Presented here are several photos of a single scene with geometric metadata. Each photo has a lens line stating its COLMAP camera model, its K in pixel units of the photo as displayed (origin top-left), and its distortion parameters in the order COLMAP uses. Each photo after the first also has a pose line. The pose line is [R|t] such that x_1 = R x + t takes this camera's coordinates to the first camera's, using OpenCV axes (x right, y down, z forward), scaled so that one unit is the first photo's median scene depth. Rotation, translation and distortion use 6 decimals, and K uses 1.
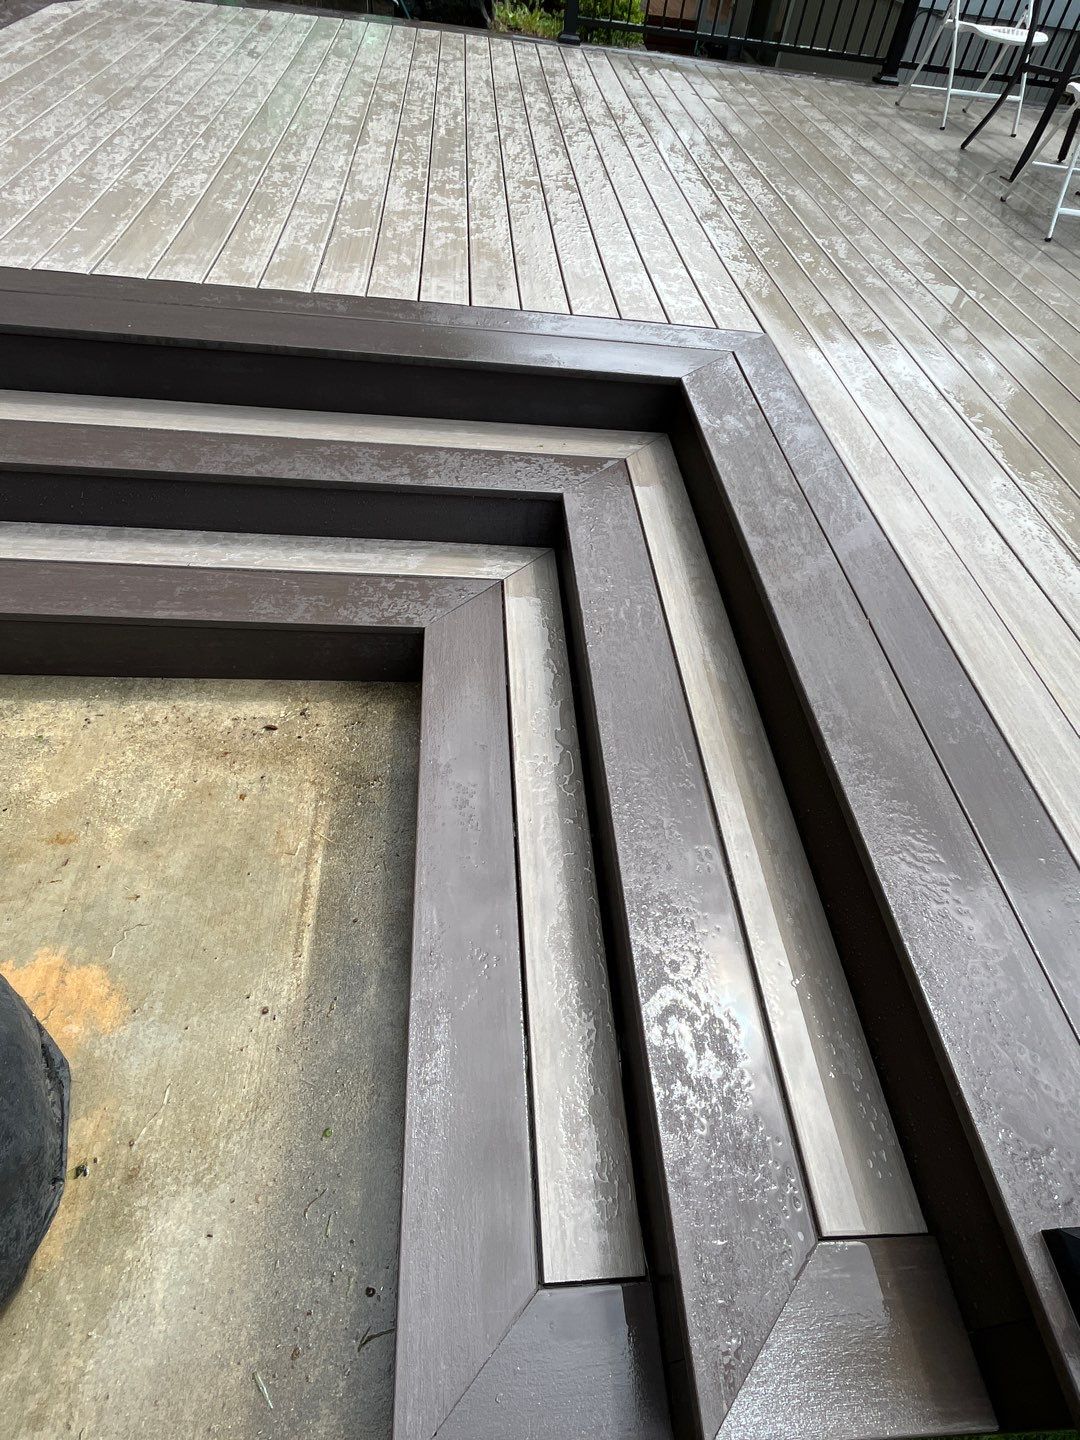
lens RADIAL K [[809.4, 0, 531.0], [0, 809.4, 716.5], [0, 0, 1]] dist [-0.006126, 0.001119]
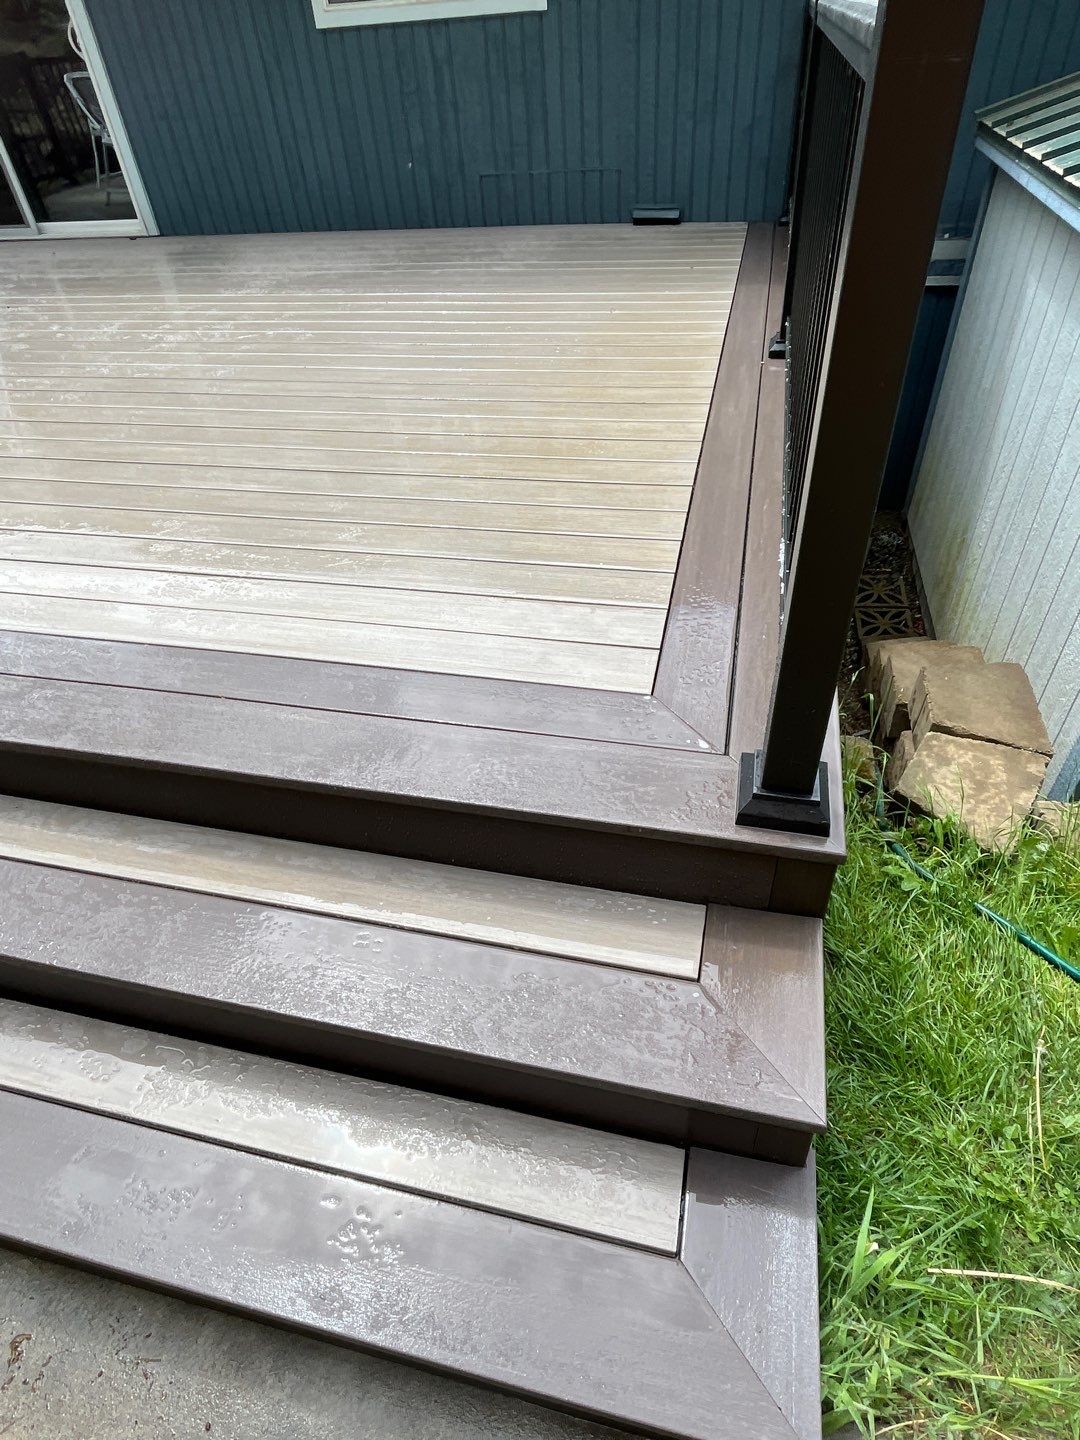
lens RADIAL K [[812.8, 0, 539.1], [0, 812.8, 715.8], [0, 0, 1]] dist [-0.001806, -0.000555]
pose [[0.283402, -0.718349, 0.635341, -0.114074], [0.774480, 0.562146, 0.290125, -0.075761], [-0.565565, 0.409837, 0.715660, 0.033617]]
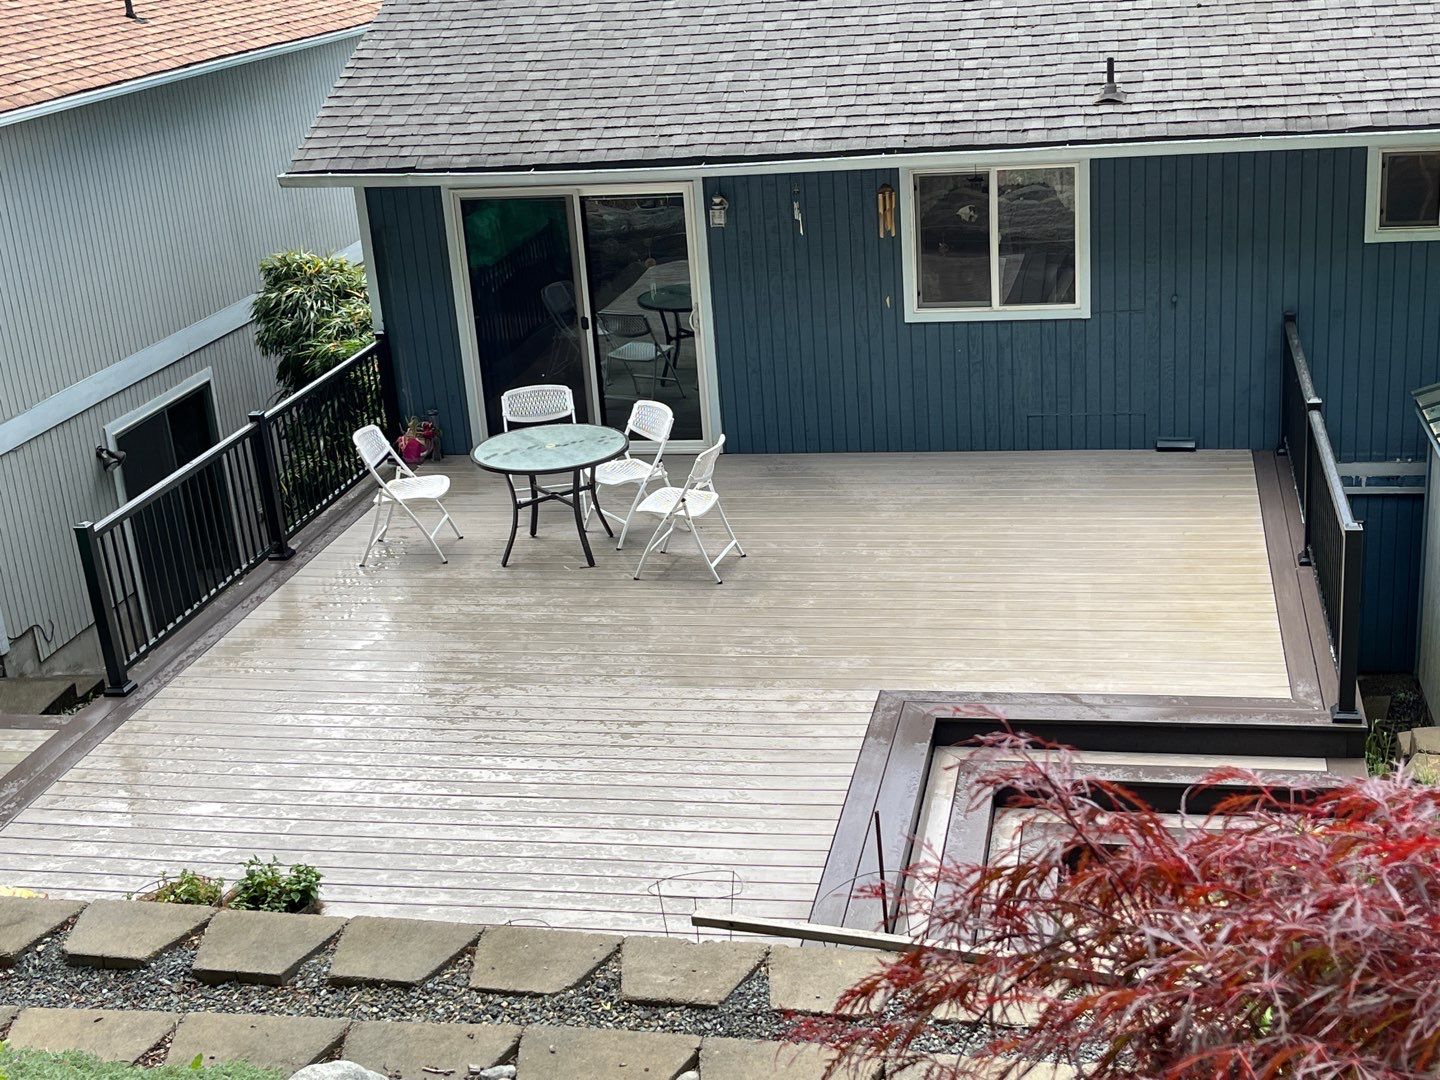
lens RADIAL K [[1945.6, 0, 748.3], [0, 1945.6, 544.0], [0, 0, 1]] dist [0.106258, -0.290871]
pose [[0.243378, -0.439681, 0.864551, -4.236694], [0.781759, 0.616534, 0.093476, -1.641174], [-0.574125, 0.653120, 0.493776, -1.476572]]
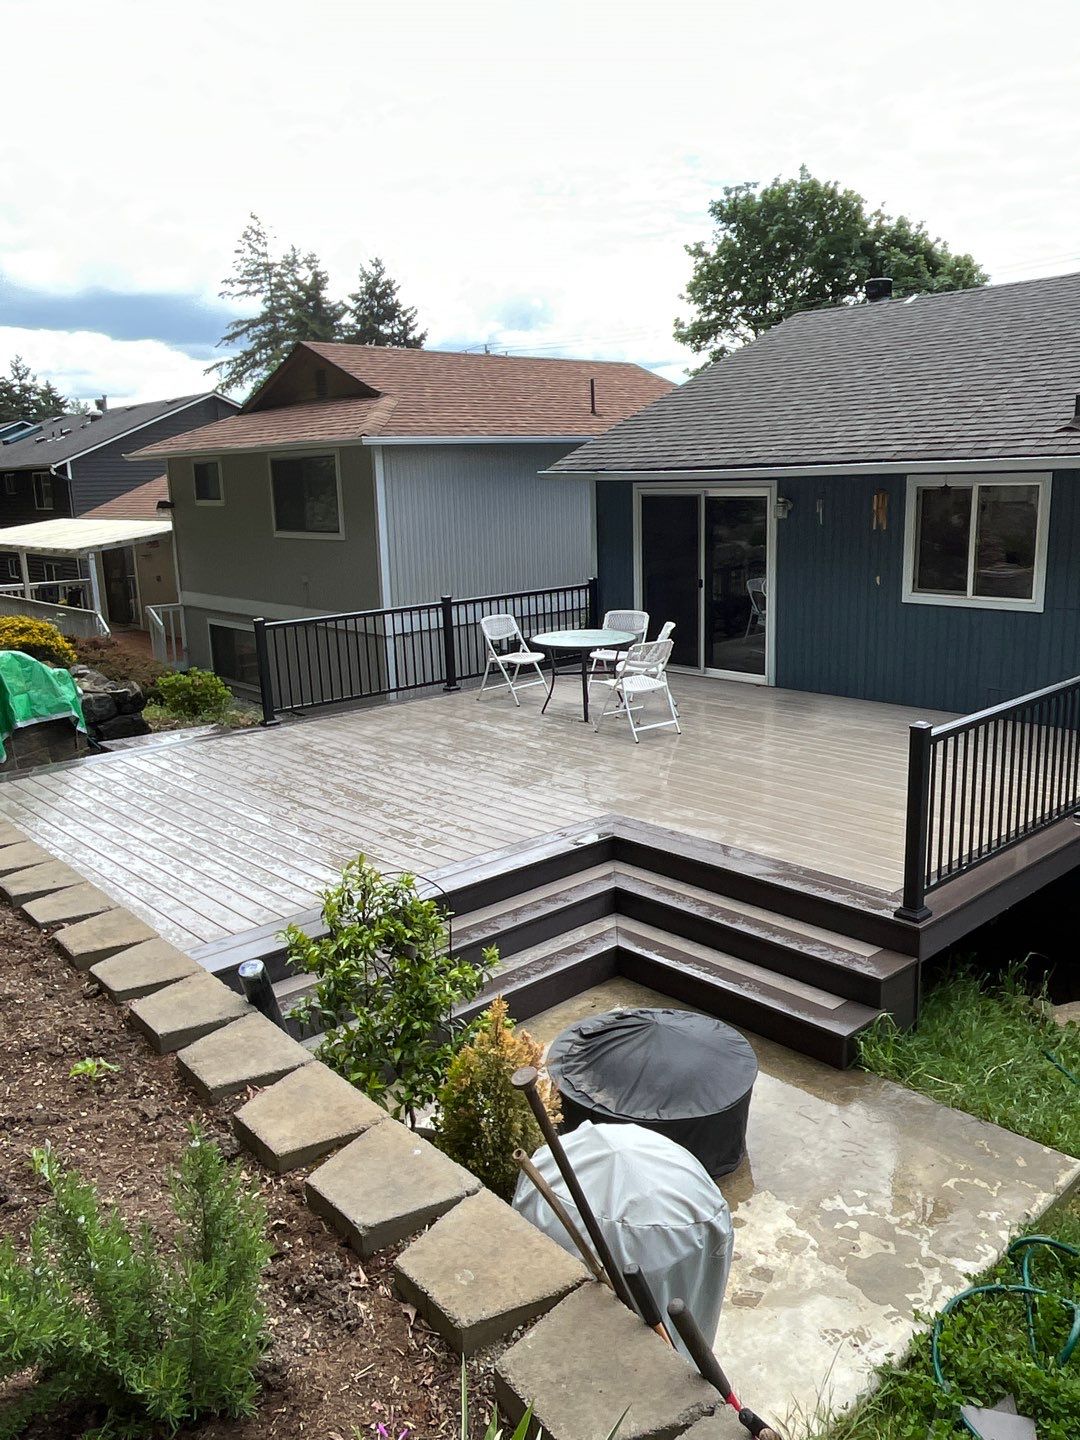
lens RADIAL K [[1104.6, 0, 536.4], [0, 1104.6, 714.9], [0, 0, 1]] dist [-0.005823, -0.000623]
pose [[0.772432, -0.261421, 0.578798, -2.012222], [0.541264, 0.747732, -0.384618, 0.504234], [-0.332239, 0.610374, 0.719070, -1.676842]]
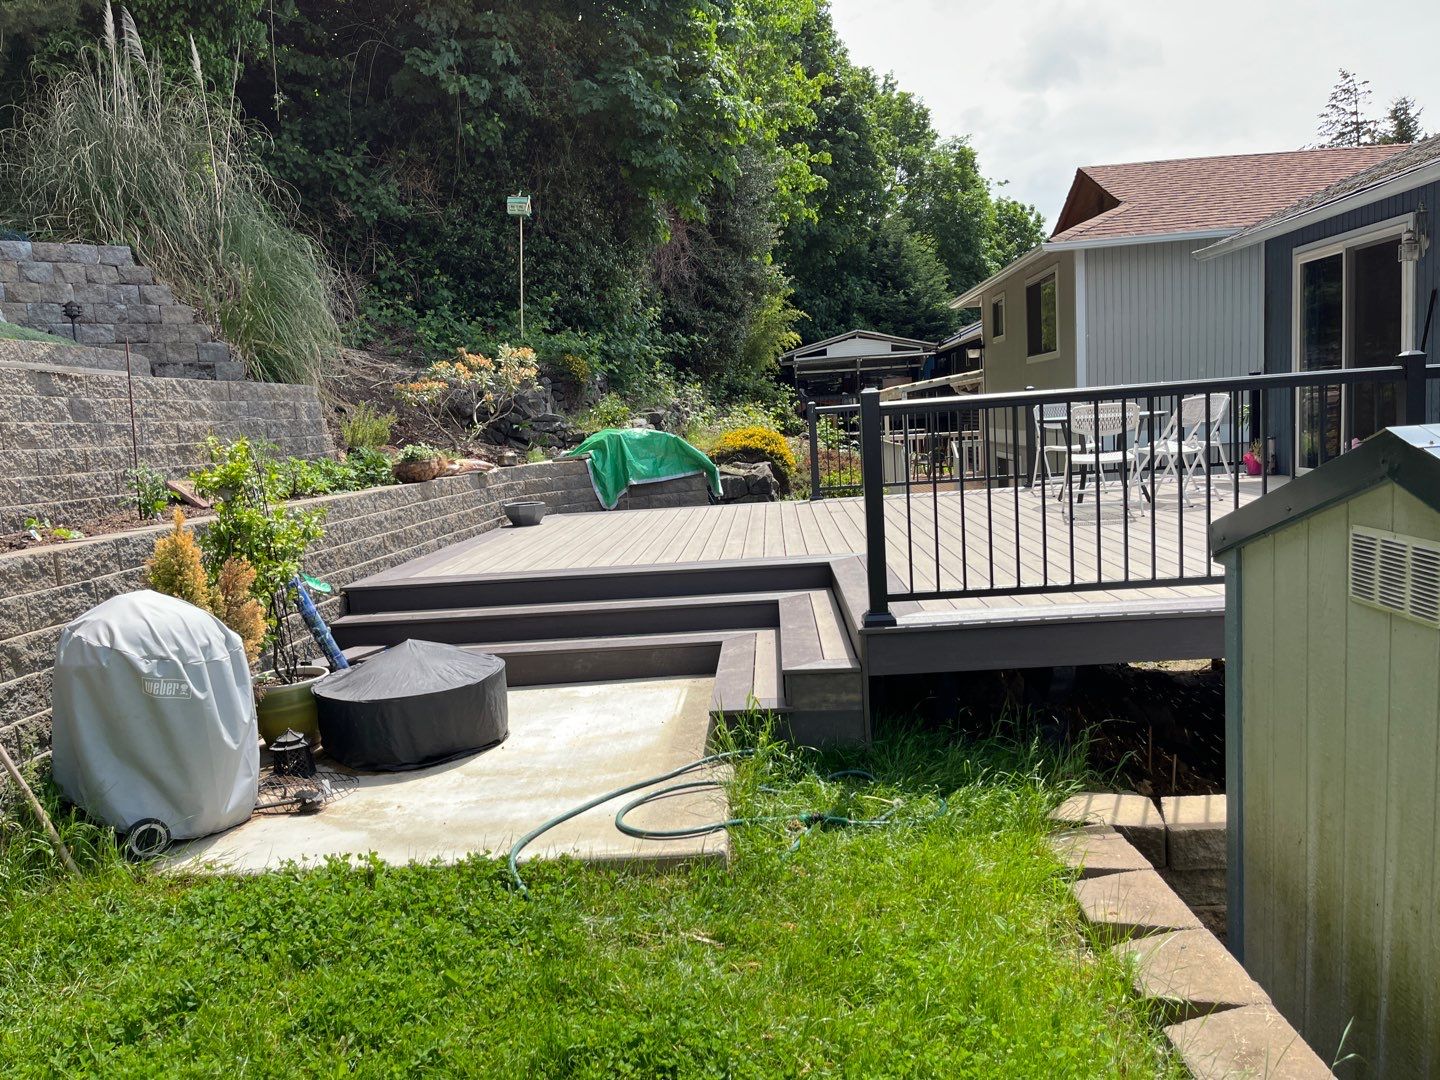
lens RADIAL K [[1059.5, 0, 714.5], [0, 1059.5, 576.7], [0, 0, 1]] dist [0.038628, -0.001035]
pose [[0.979674, -0.151546, -0.131423, 0.278843], [0.032875, 0.767606, -0.640078, 1.749058], [0.197882, 0.622747, 0.756986, -1.524429]]
